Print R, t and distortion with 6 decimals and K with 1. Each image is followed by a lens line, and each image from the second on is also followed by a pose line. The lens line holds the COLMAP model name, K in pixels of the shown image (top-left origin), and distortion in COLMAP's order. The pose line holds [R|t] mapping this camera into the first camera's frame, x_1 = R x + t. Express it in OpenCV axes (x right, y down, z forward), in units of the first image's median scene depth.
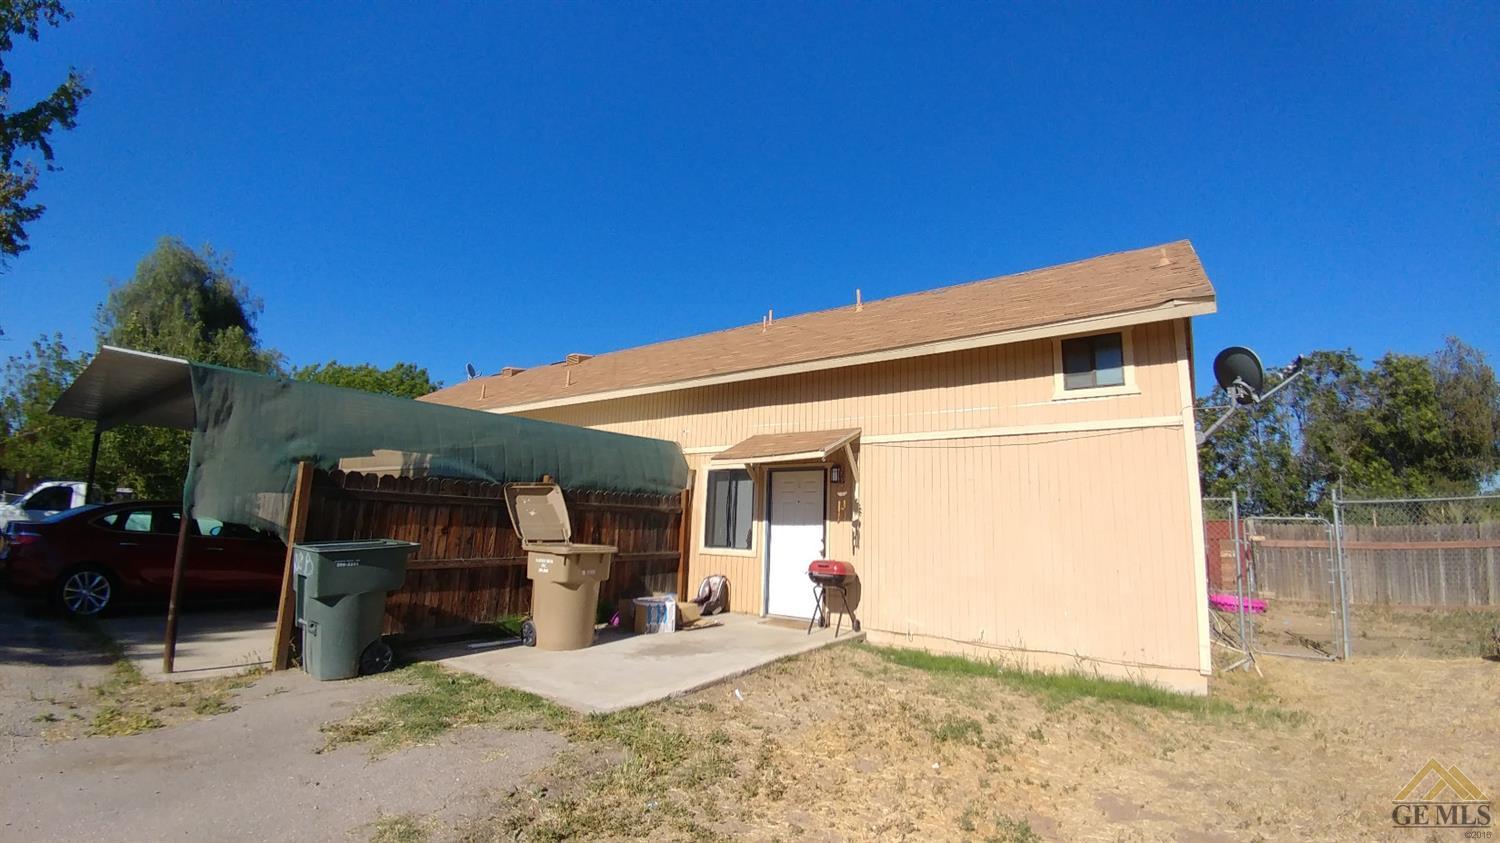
lens RADIAL K [[621.9, 0, 755.2], [0, 621.9, 428.5], [0, 0, 1]] dist [0.020232, -0.042897]
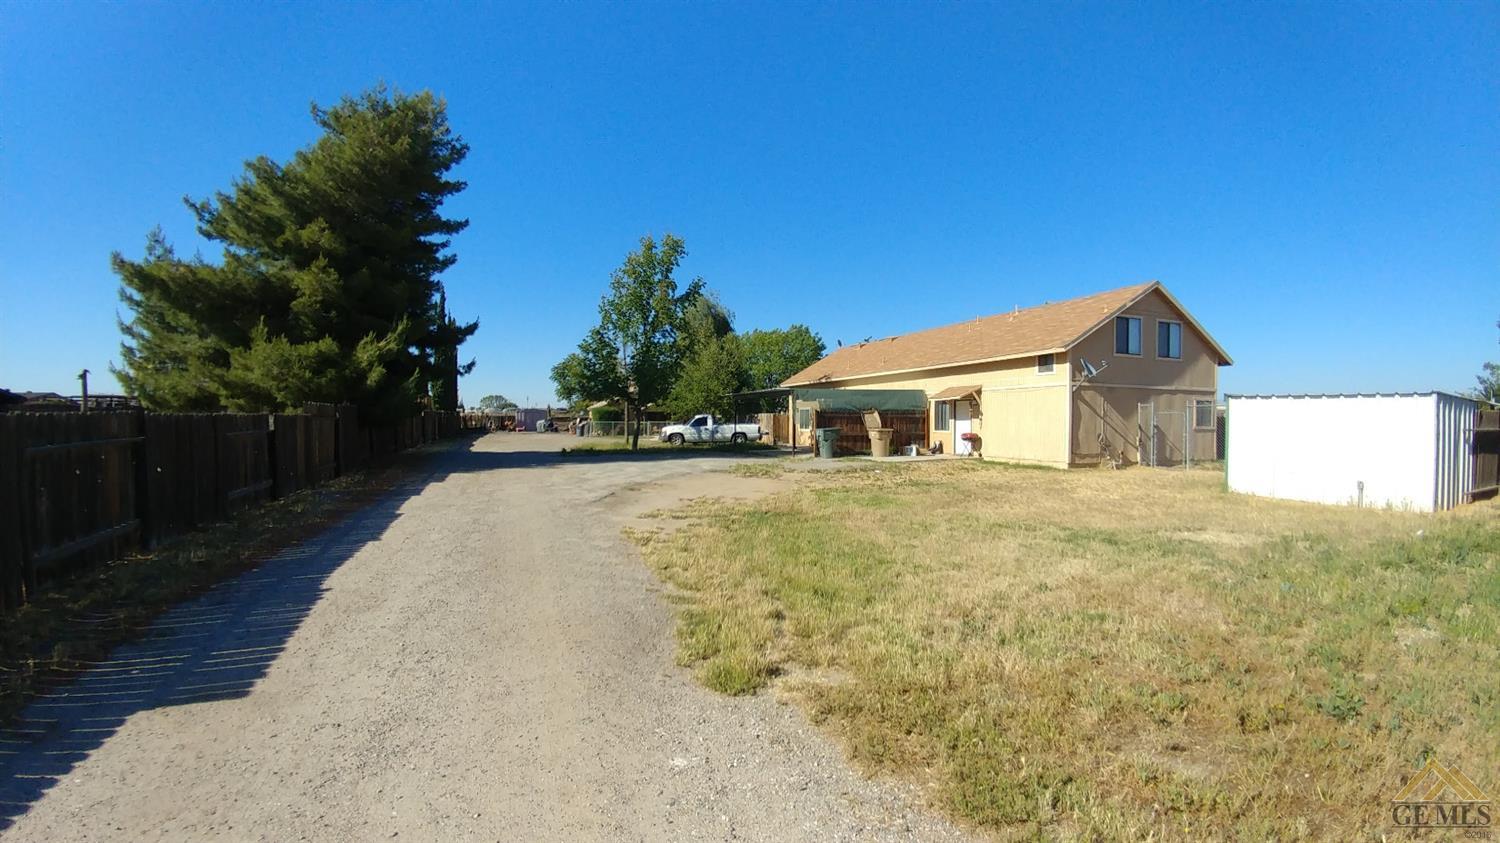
lens RADIAL K [[596.3, 0, 767.7], [0, 596.3, 425.8], [0, 0, 1]] dist [0.021034, -0.036272]
pose [[0.855709, -0.027619, -0.516719, 0.704932], [0.107211, 0.986370, 0.124824, -0.247231], [0.506229, -0.162211, 0.847007, -1.696684]]
